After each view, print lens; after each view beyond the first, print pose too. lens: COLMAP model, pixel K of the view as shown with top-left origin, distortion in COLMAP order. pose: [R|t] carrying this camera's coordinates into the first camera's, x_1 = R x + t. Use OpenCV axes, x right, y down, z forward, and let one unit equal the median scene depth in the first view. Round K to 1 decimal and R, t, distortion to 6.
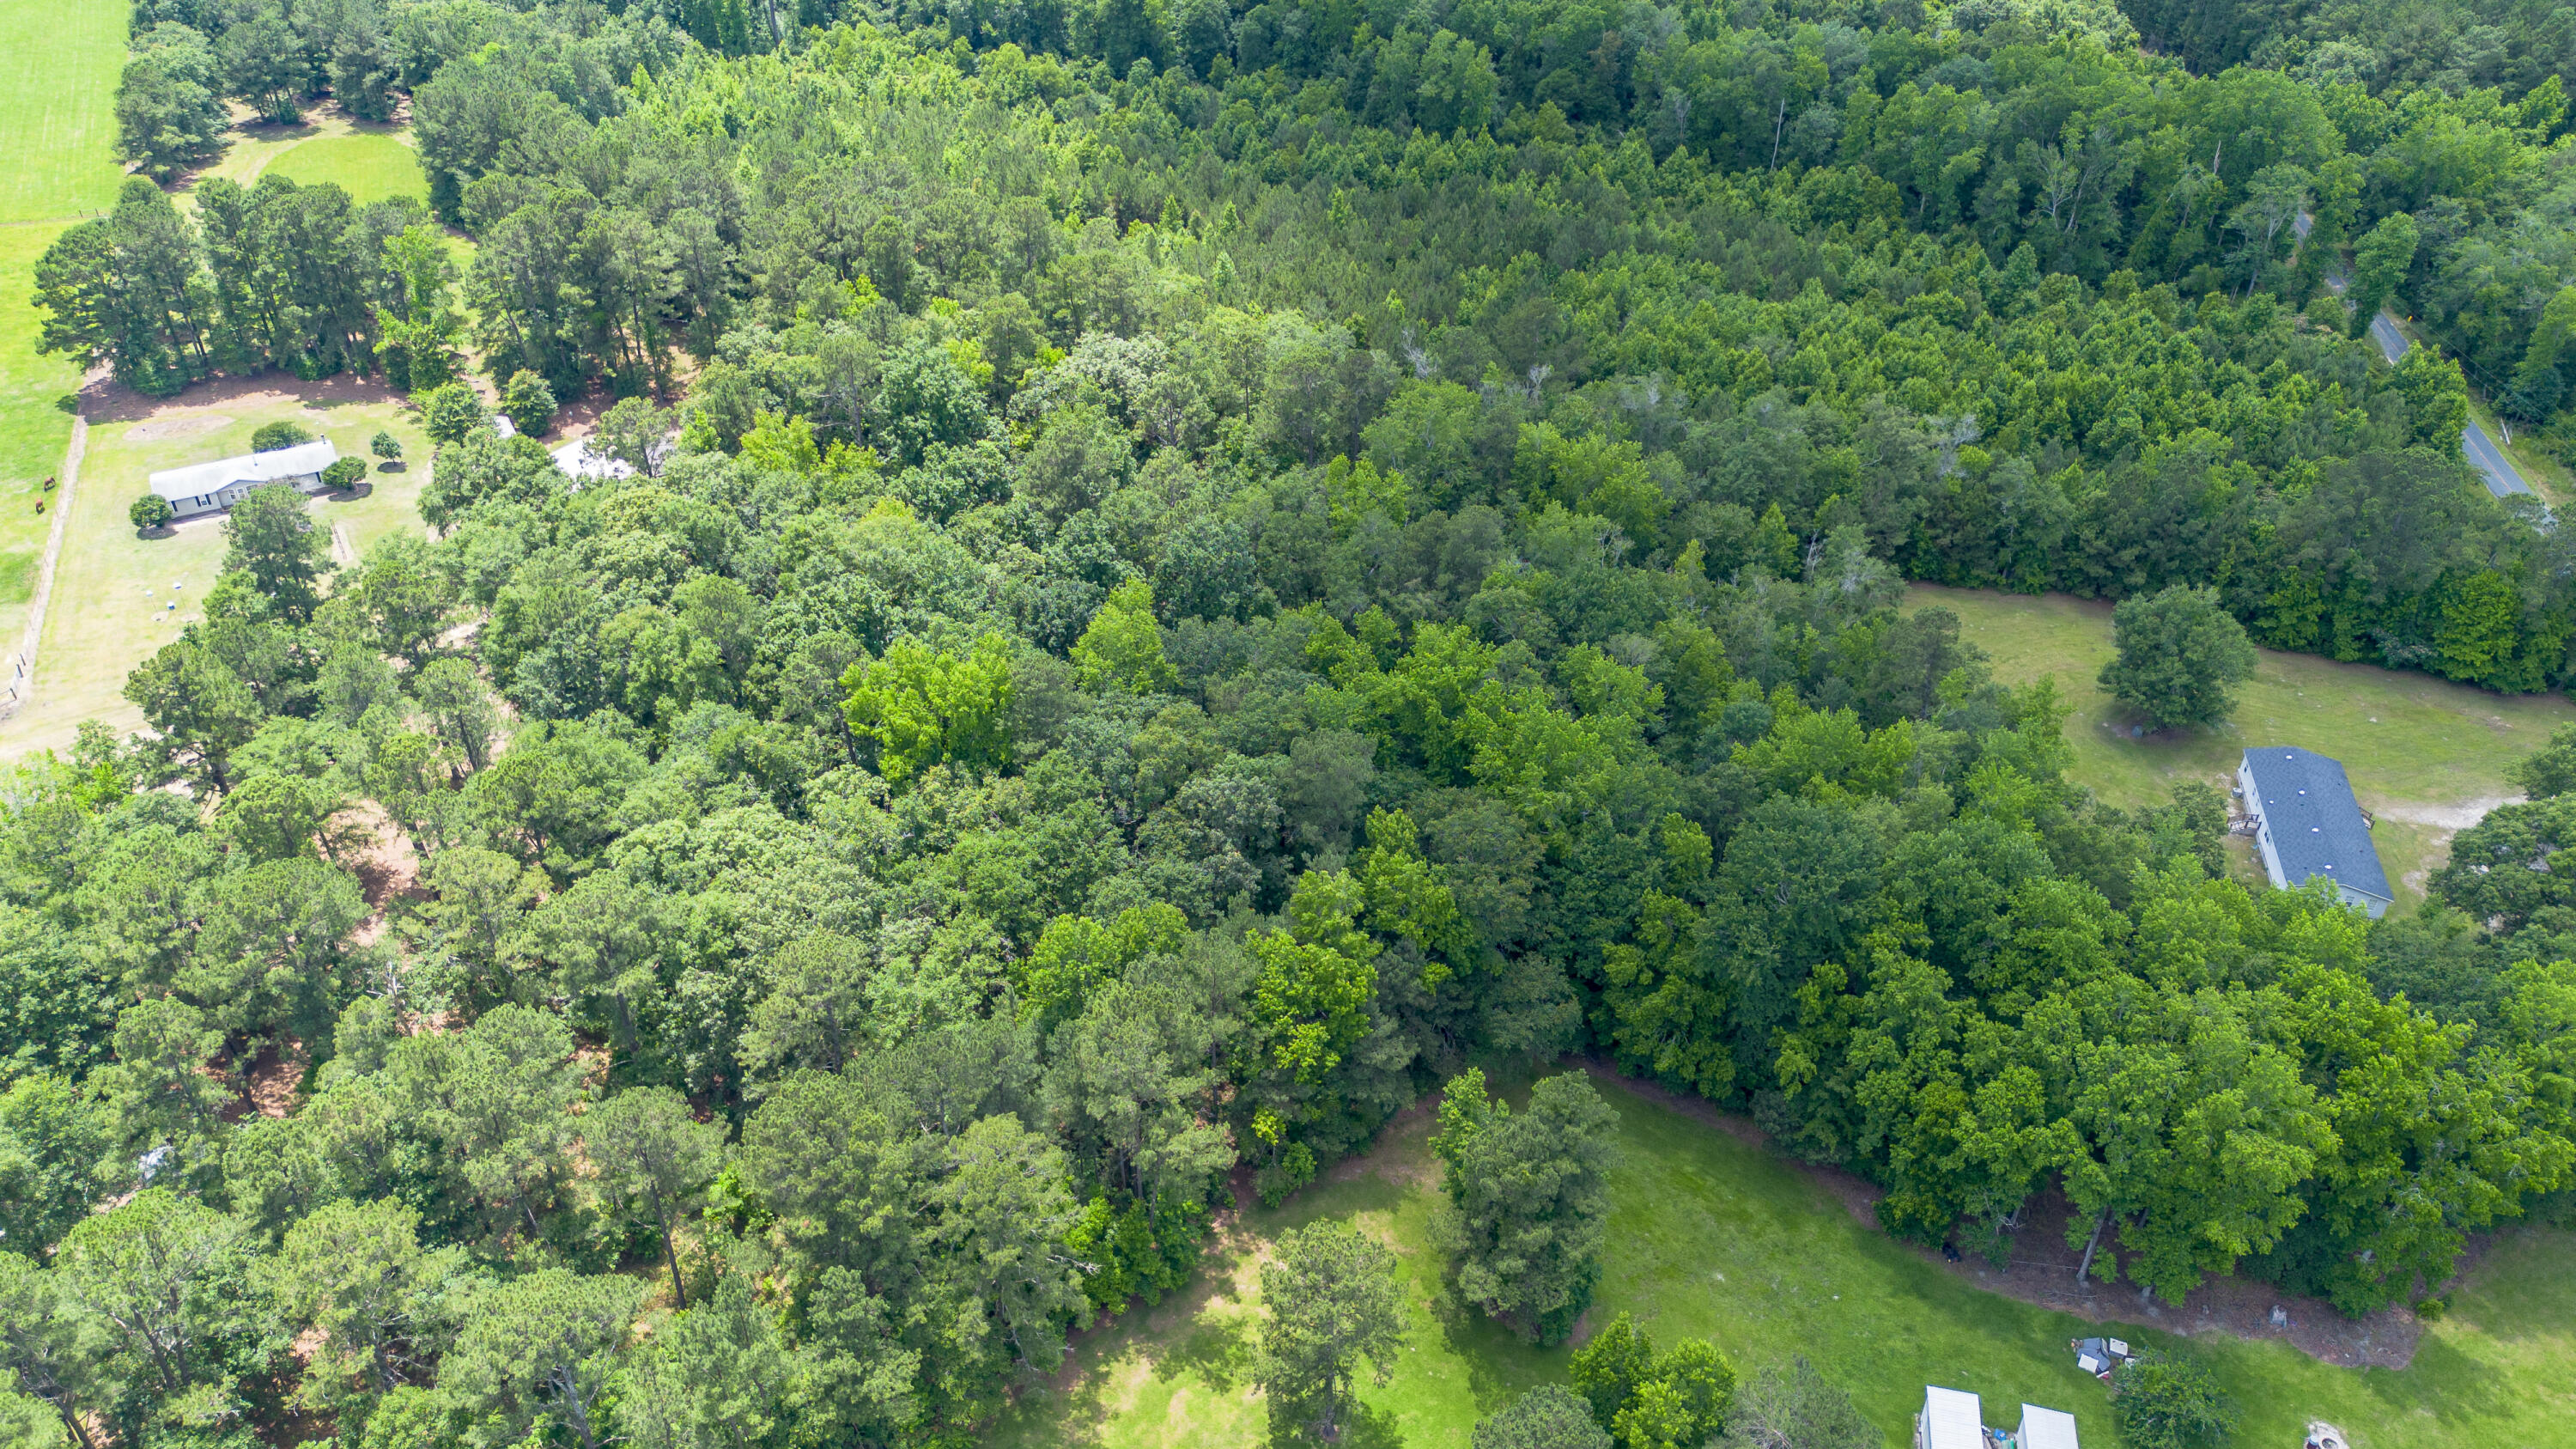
lens RADIAL K [[1816.1, 0, 1290.9], [0, 1816.1, 718.2], [0, 0, 1]] dist [0.061238, -0.062535]
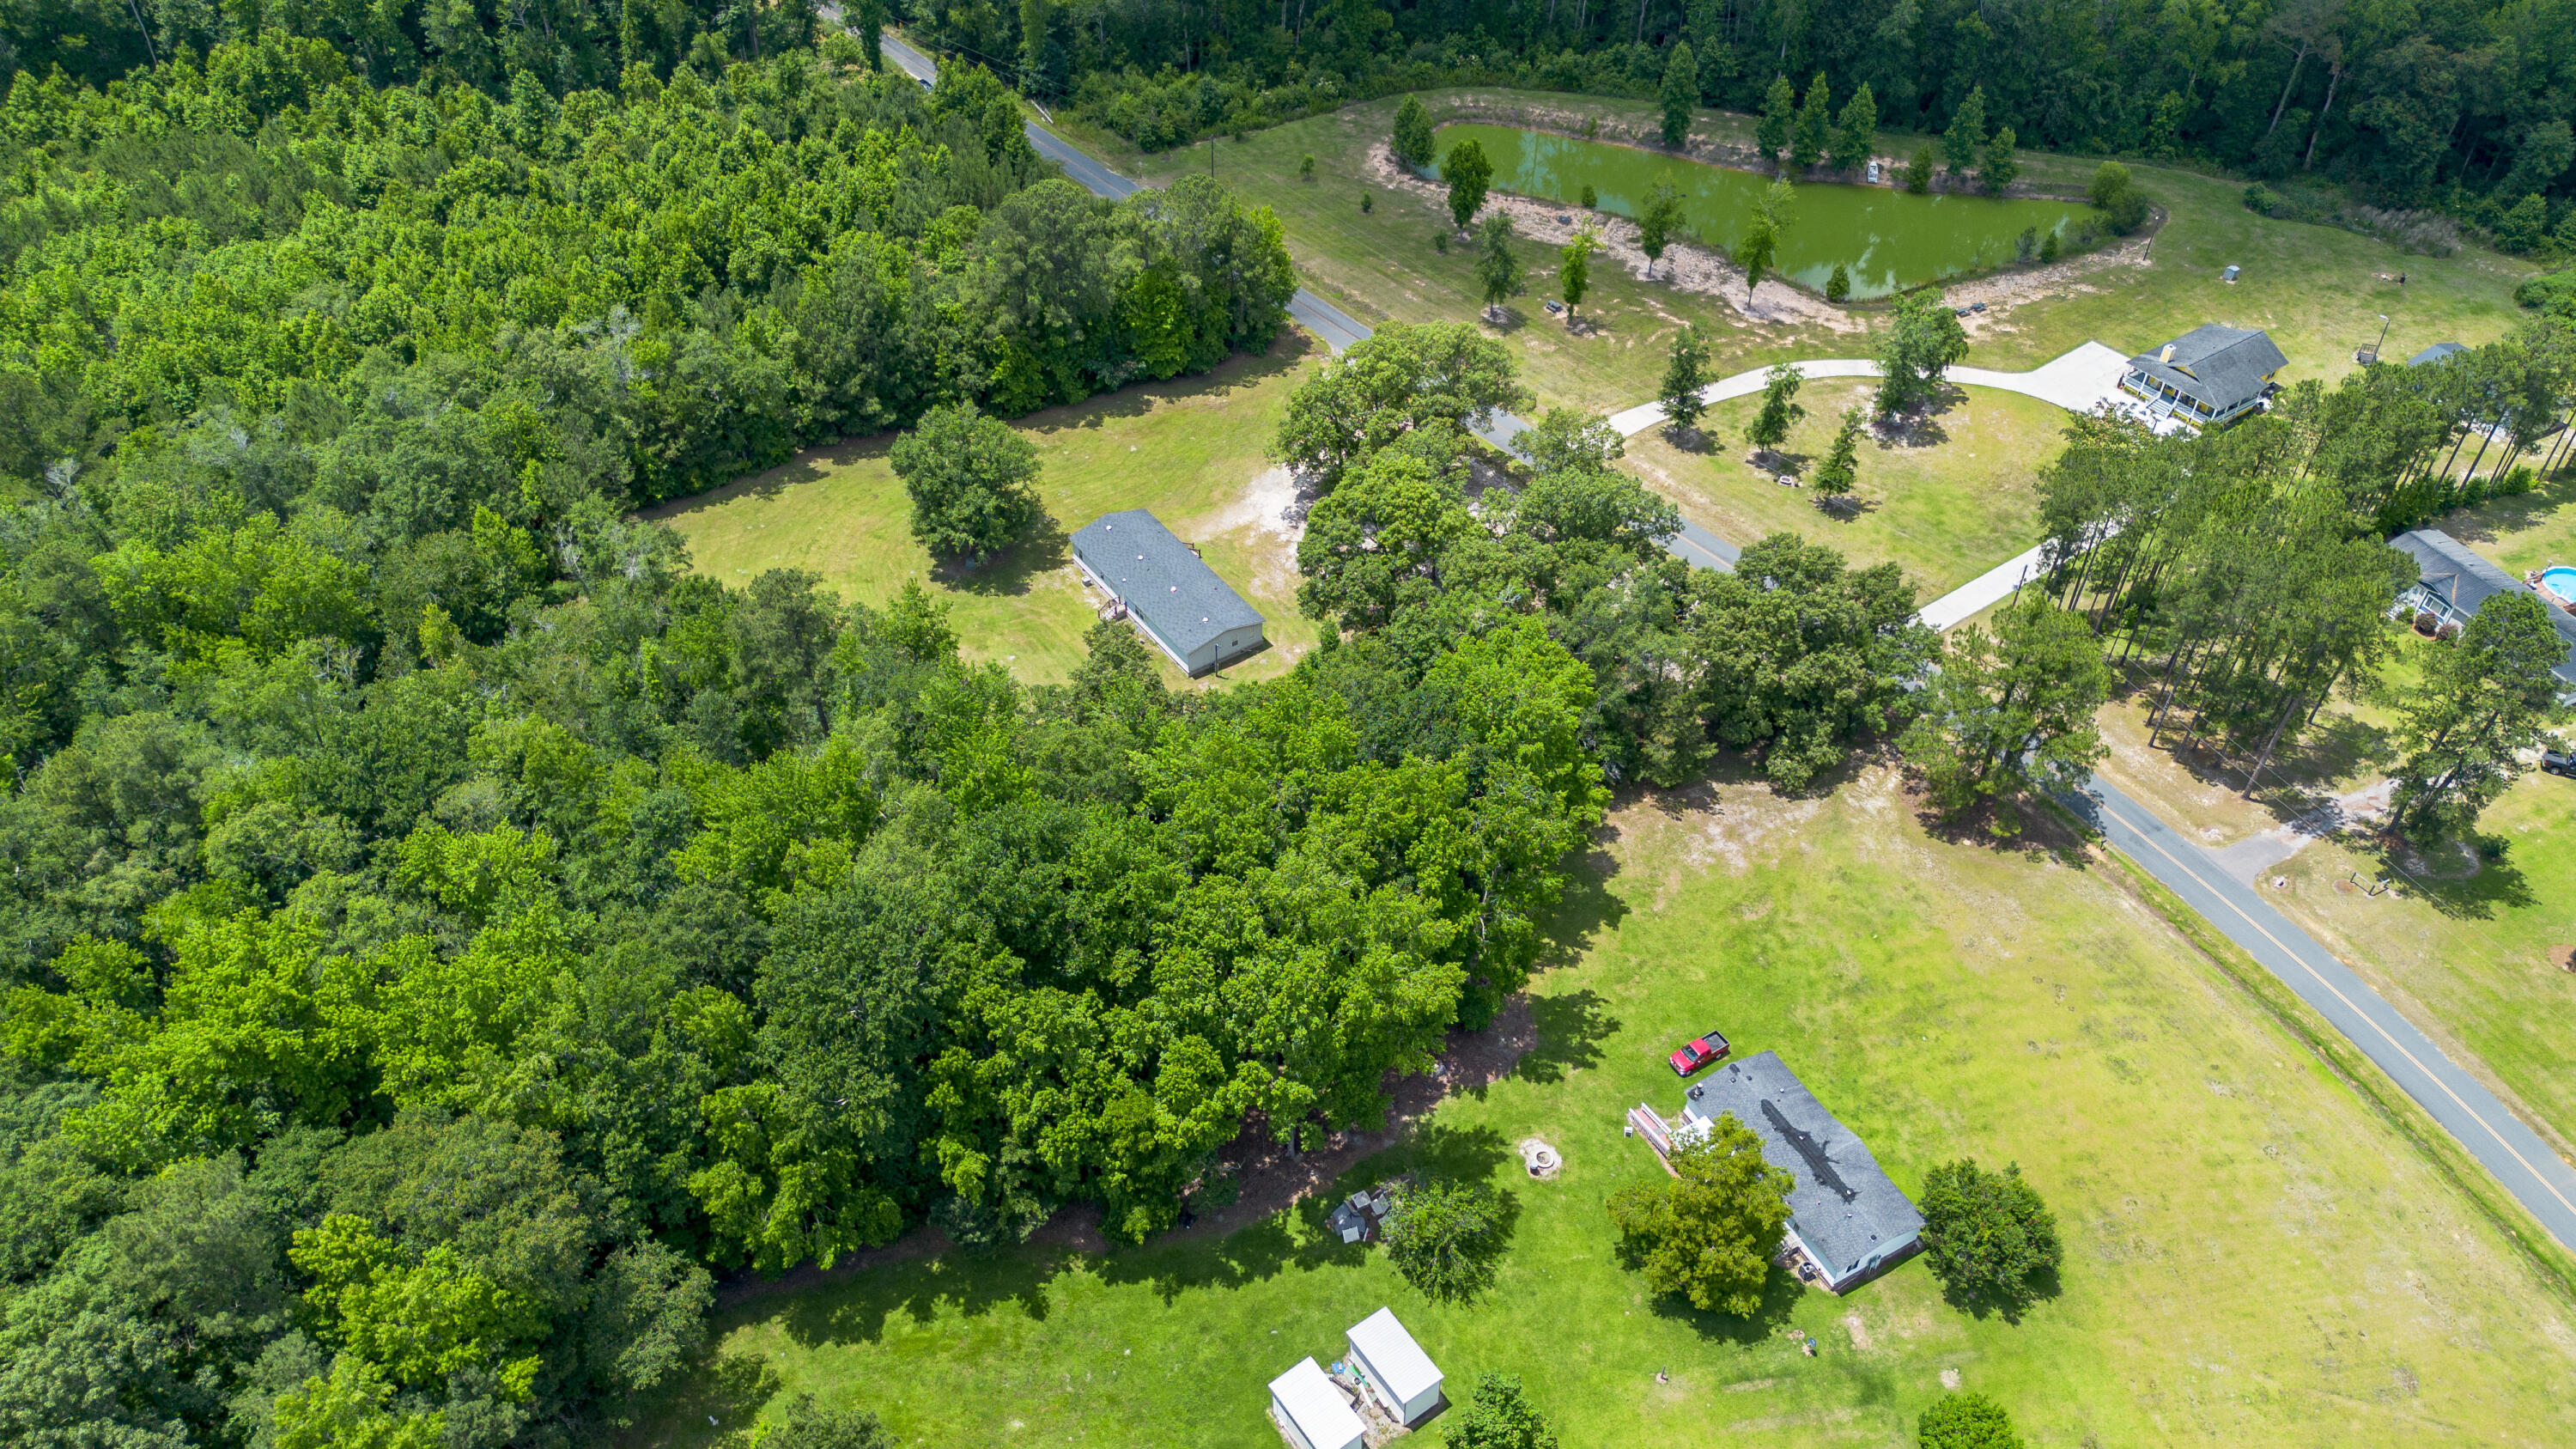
lens RADIAL K [[1816.1, 0, 1284.7], [0, 1816.1, 730.8], [0, 0, 1]] dist [0.061238, -0.062535]
pose [[0.664004, -0.508091, 0.548582, 0.007637], [0.428125, 0.859842, 0.278173, -0.108819], [-0.613031, 0.050154, 0.788465, 0.155173]]
